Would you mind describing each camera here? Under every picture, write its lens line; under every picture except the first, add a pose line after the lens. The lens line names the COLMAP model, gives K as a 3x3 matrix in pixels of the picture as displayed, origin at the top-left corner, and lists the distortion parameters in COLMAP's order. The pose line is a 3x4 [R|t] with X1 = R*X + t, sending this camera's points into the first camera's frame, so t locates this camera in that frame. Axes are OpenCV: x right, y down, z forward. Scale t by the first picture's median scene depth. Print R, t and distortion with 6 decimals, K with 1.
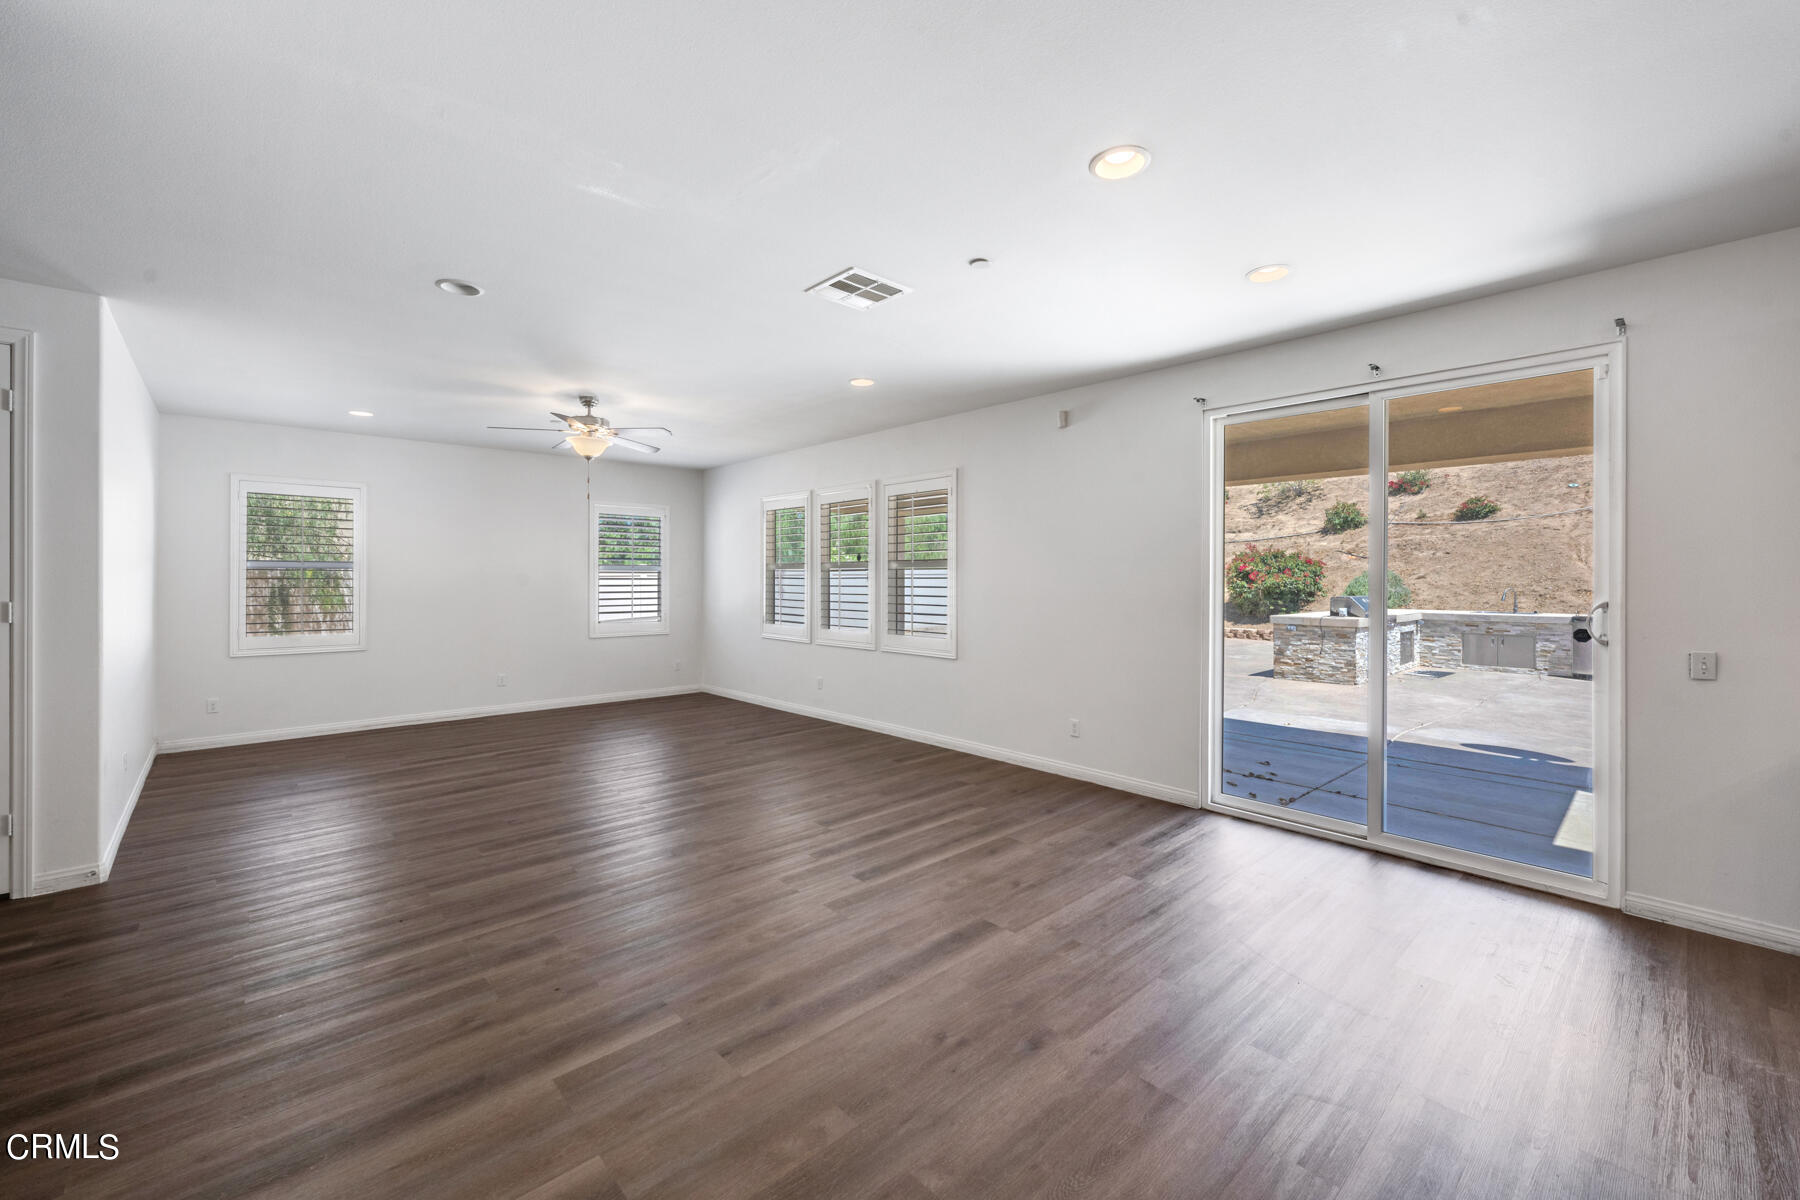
lens RADIAL K [[720.5, 0, 899.7], [0, 720.5, 580.6], [0, 0, 1]] dist [-0.000956, -0.000728]
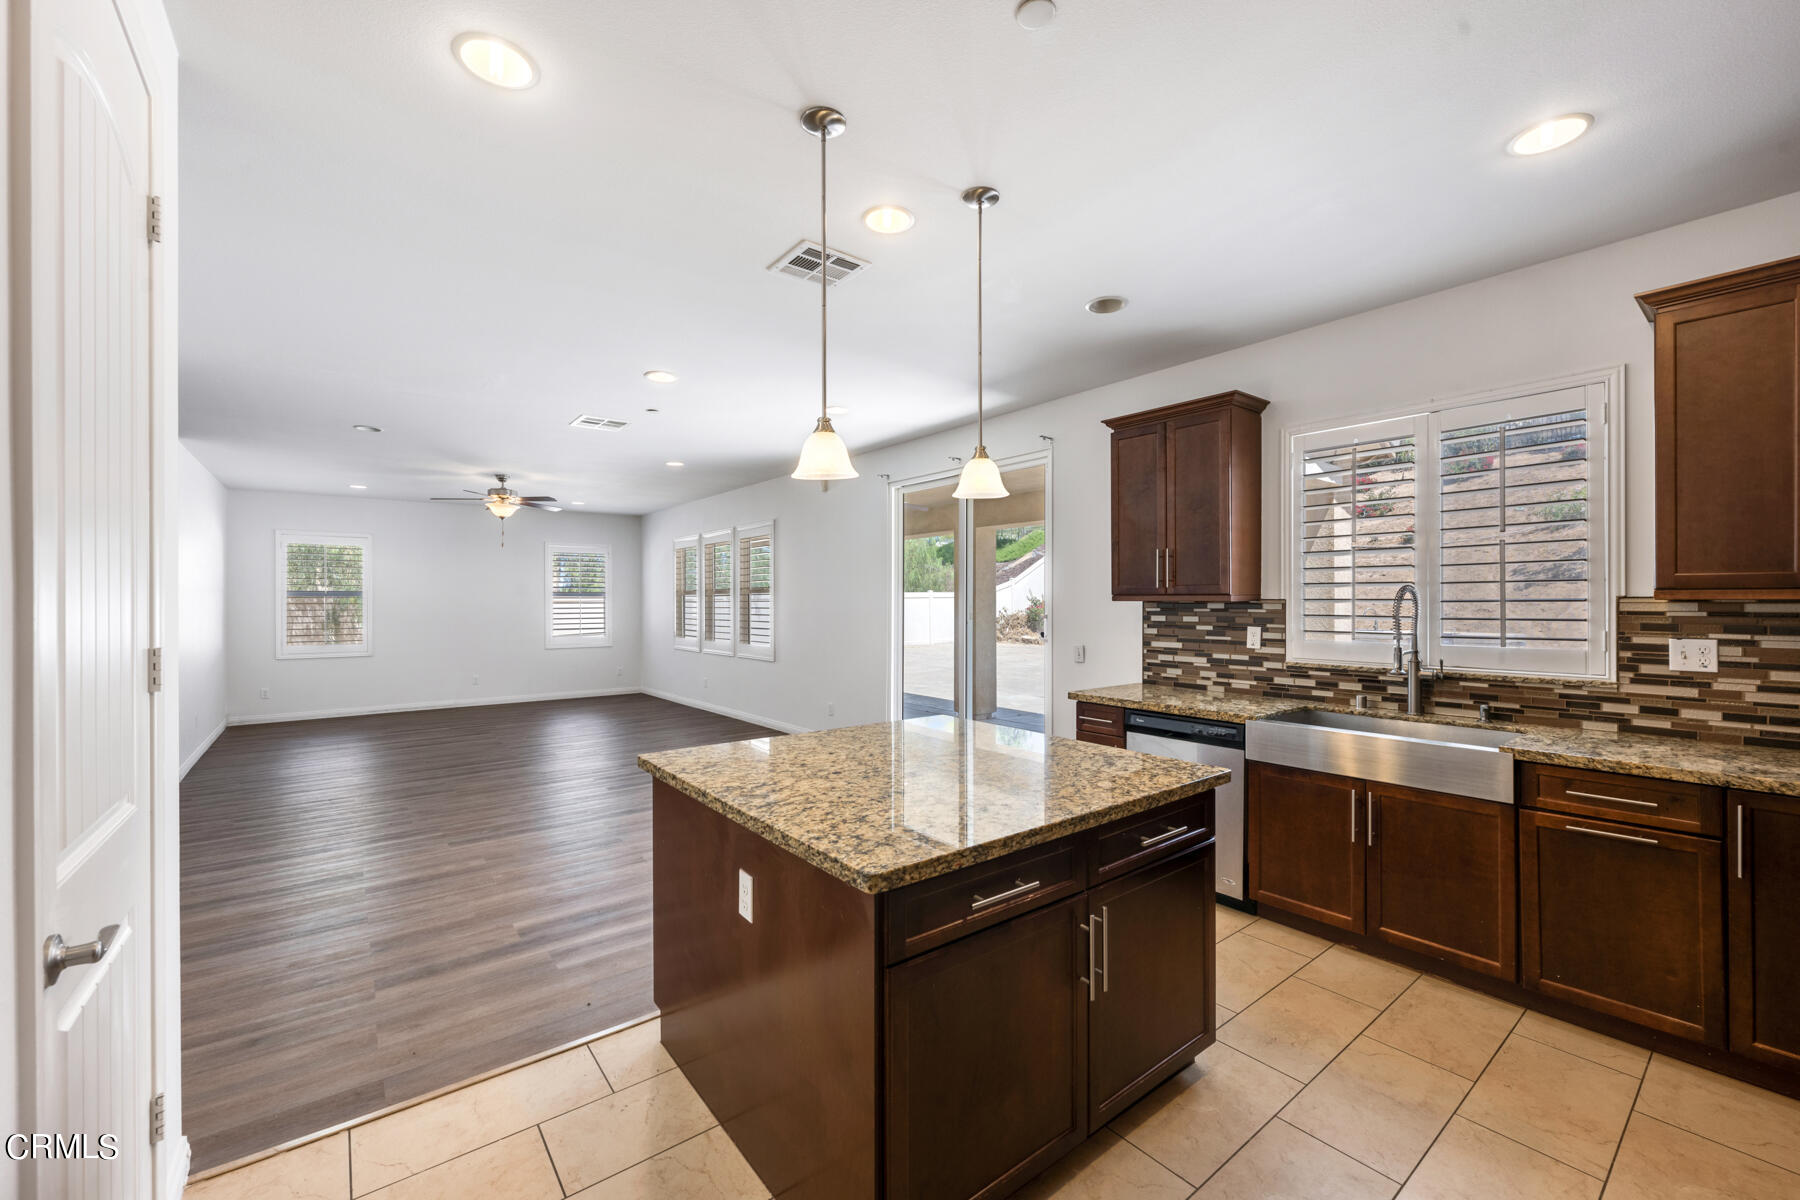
lens RADIAL K [[720.5, 0, 901.7], [0, 720.5, 603.2], [0, 0, 1]] dist [-0.000956, -0.000728]
pose [[0.996408, -0.004141, -0.084585, 0.382124], [0.003940, 0.999989, -0.002538, 0.004106], [0.084594, 0.002196, 0.996413, -0.283008]]
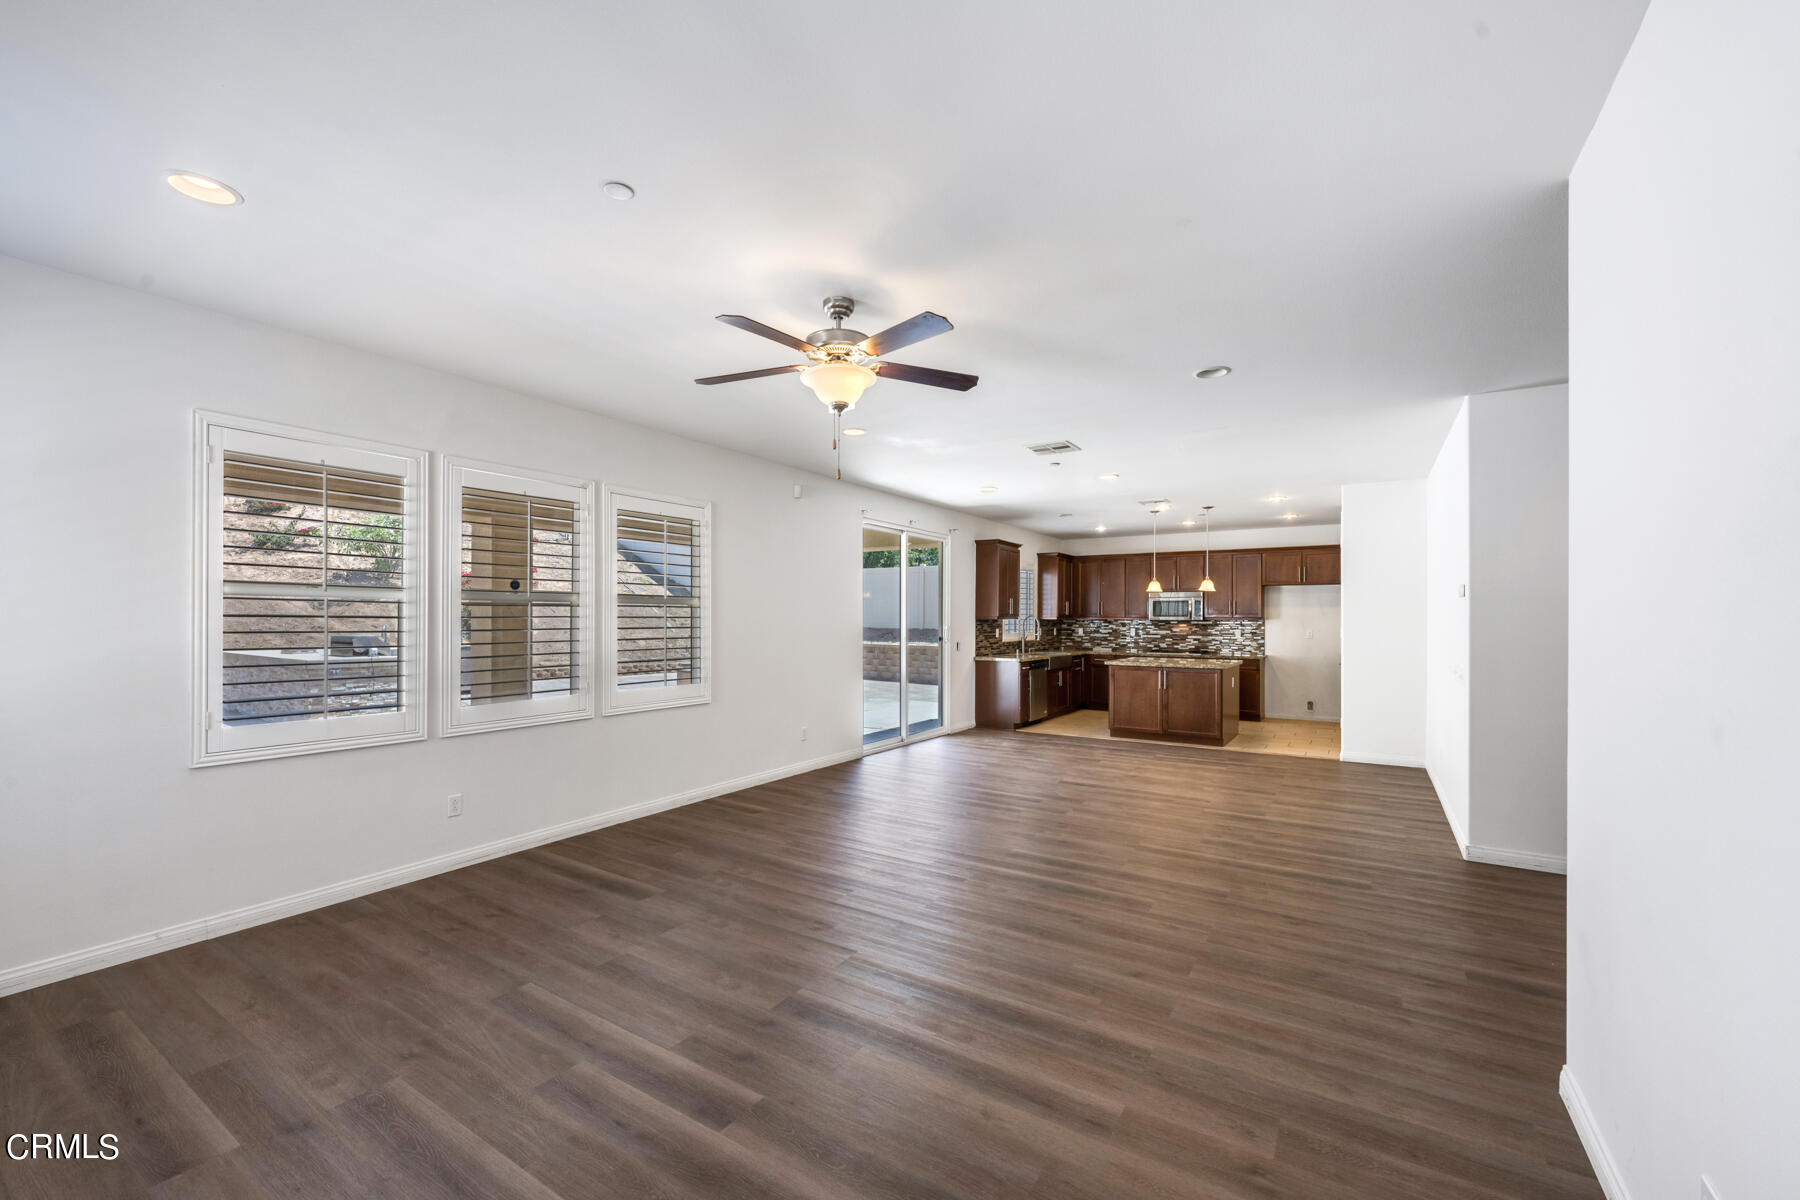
lens RADIAL K [[720.5, 0, 901.0], [0, 720.5, 613.4], [0, 0, 1]] dist [-0.000956, -0.000728]
pose [[-0.253789, 0.007149, 0.967233, -1.417743], [0.001152, 0.999974, -0.007089, -0.002885], [-0.967259, -0.000685, -0.253790, 1.559600]]
